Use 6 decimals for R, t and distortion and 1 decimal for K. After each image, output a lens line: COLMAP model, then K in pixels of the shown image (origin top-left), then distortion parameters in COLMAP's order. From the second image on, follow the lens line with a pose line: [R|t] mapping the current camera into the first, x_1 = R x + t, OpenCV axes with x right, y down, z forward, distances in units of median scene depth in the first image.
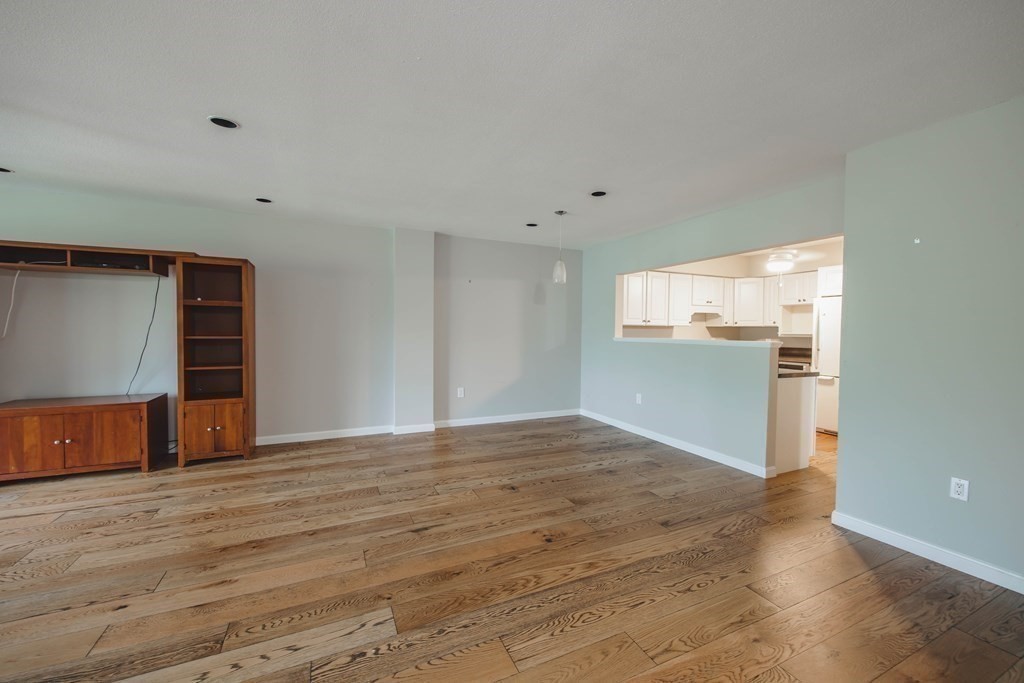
lens RADIAL K [[412.0, 0, 509.0], [0, 412.0, 329.7], [0, 0, 1]] dist [-0.000631, 0.000048]
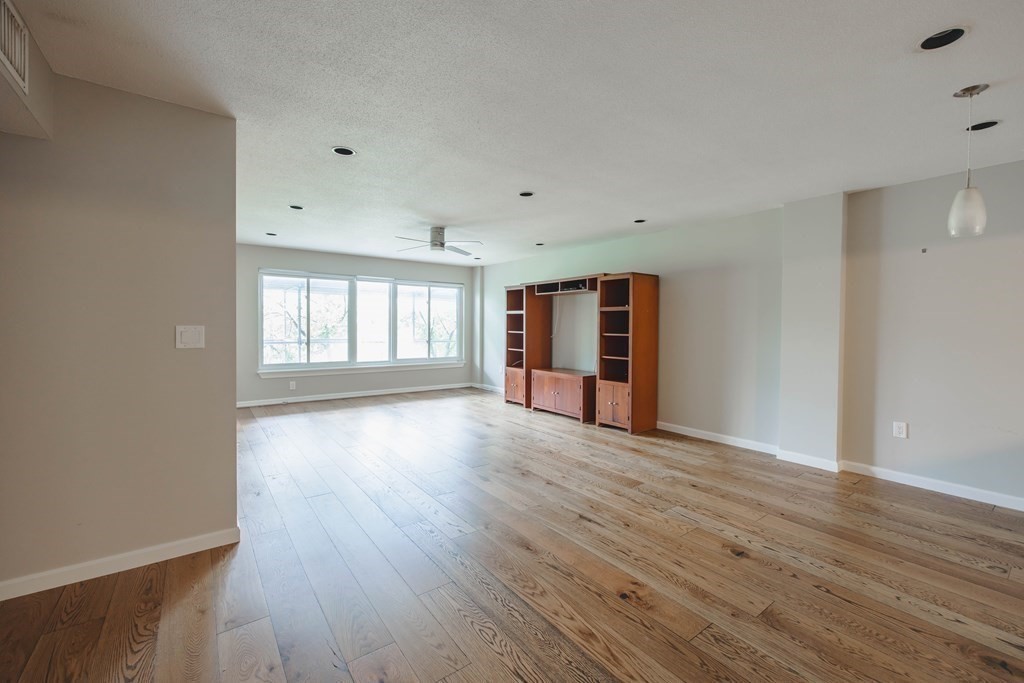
lens RADIAL K [[412.0, 0, 509.0], [0, 412.0, 329.7], [0, 0, 1]] dist [-0.000631, 0.000048]
pose [[0.219193, 0.002816, -0.975677, 0.556927], [-0.006274, 0.999979, 0.001476, 0.002041], [0.975661, 0.005798, 0.219206, 0.417131]]
